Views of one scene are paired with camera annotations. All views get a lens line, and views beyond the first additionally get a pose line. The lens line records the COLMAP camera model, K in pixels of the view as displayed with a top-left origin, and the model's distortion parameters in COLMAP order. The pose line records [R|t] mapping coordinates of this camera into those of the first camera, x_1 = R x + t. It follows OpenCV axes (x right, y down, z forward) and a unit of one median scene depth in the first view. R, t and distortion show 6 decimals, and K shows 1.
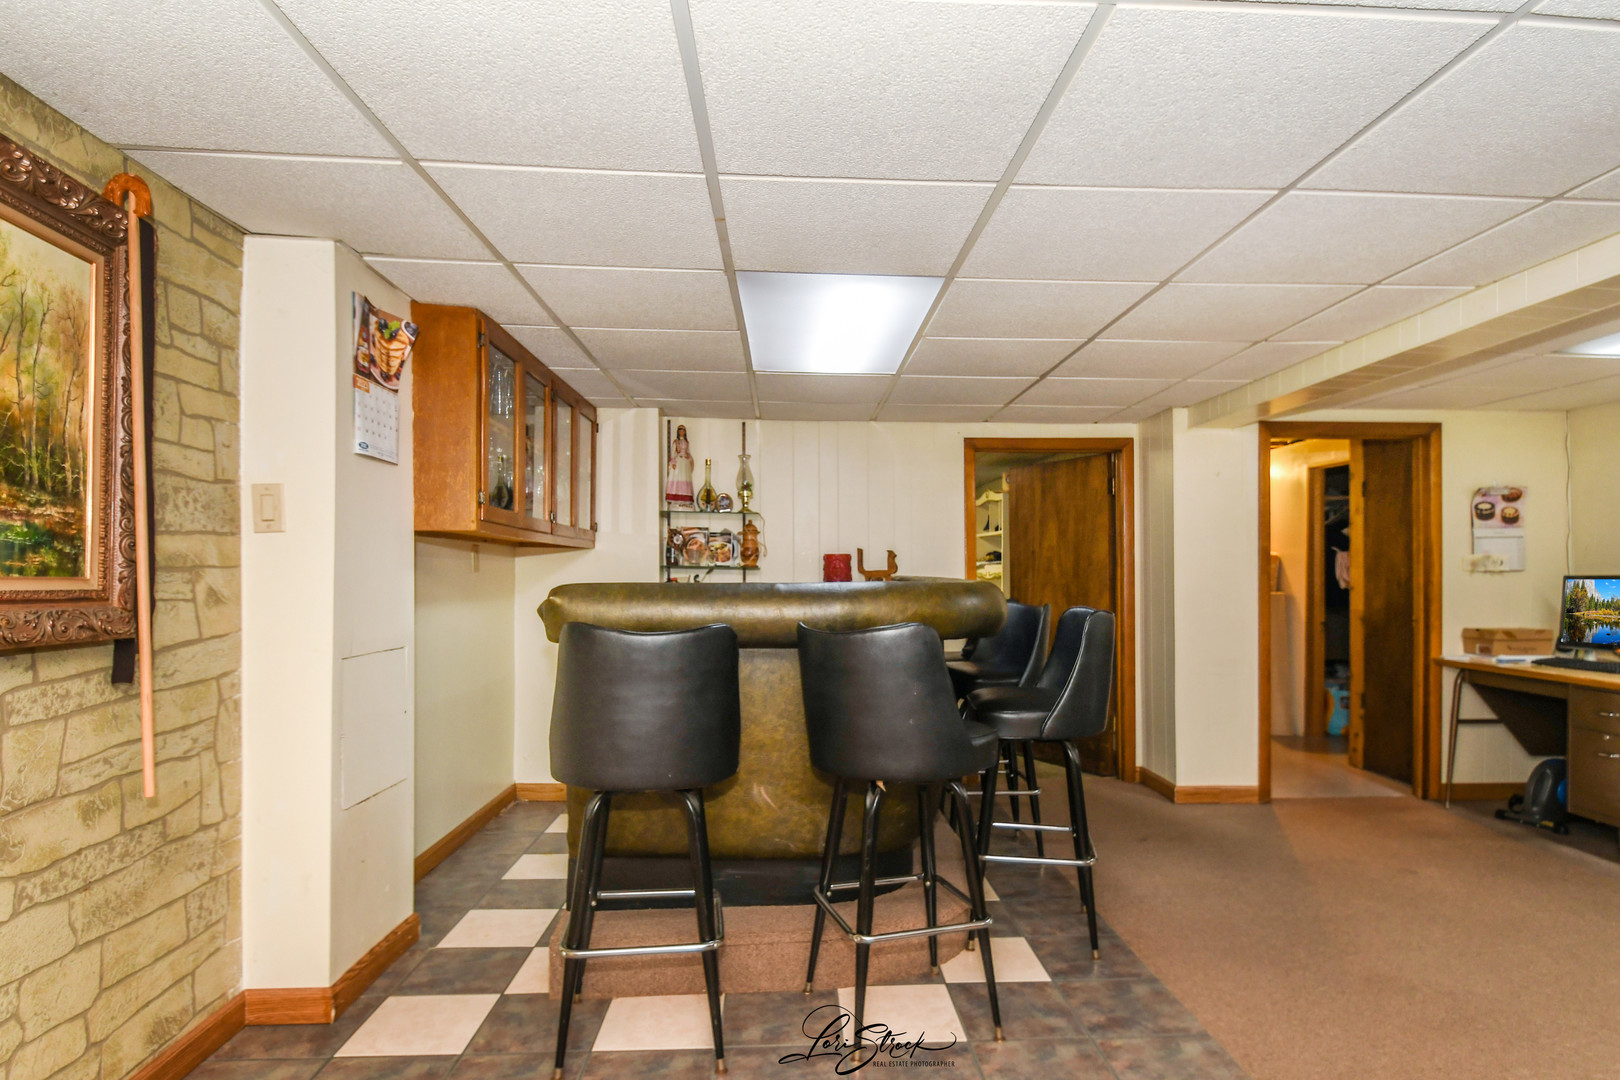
lens RADIAL K [[895.3, 0, 819.2], [0, 895.3, 572.7], [0, 0, 1]] dist [-0.016225, -0.002401]
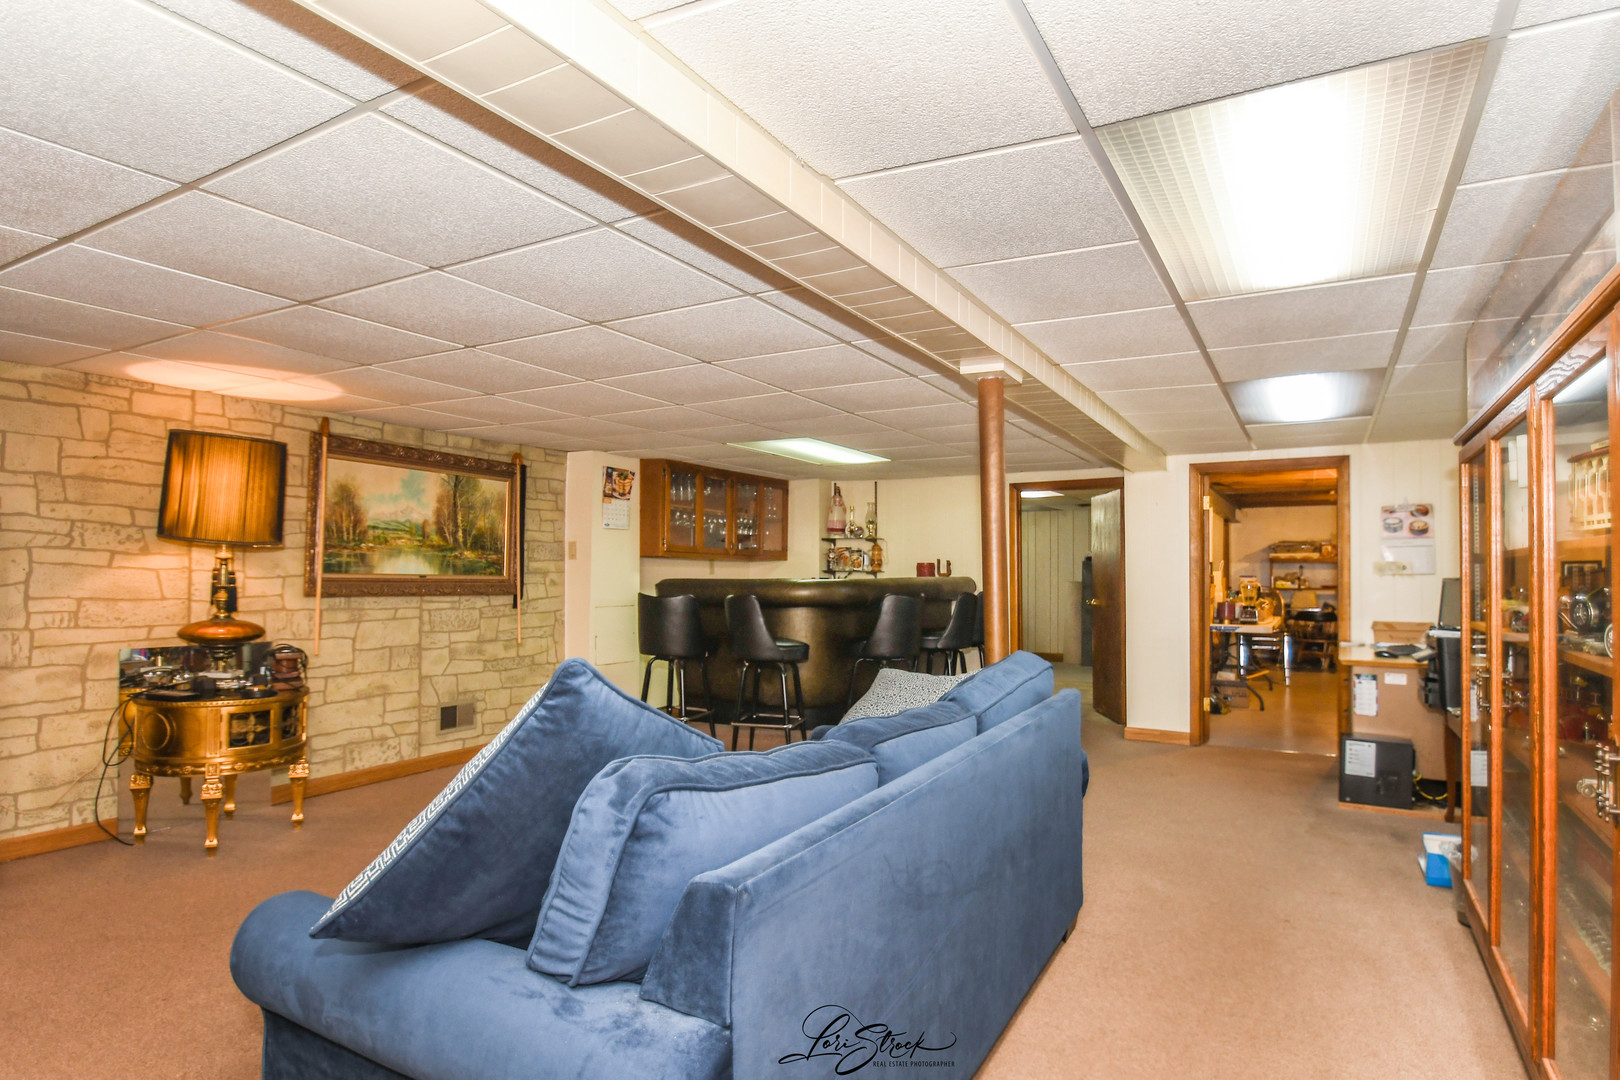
lens RADIAL K [[895.3, 0, 816.0], [0, 895.3, 543.9], [0, 0, 1]] dist [-0.016225, -0.002401]
pose [[0.841624, -0.016347, -0.539817, 1.501715], [-0.001745, 0.999454, -0.032987, -0.003718], [0.540062, 0.028704, 0.841136, -0.915037]]
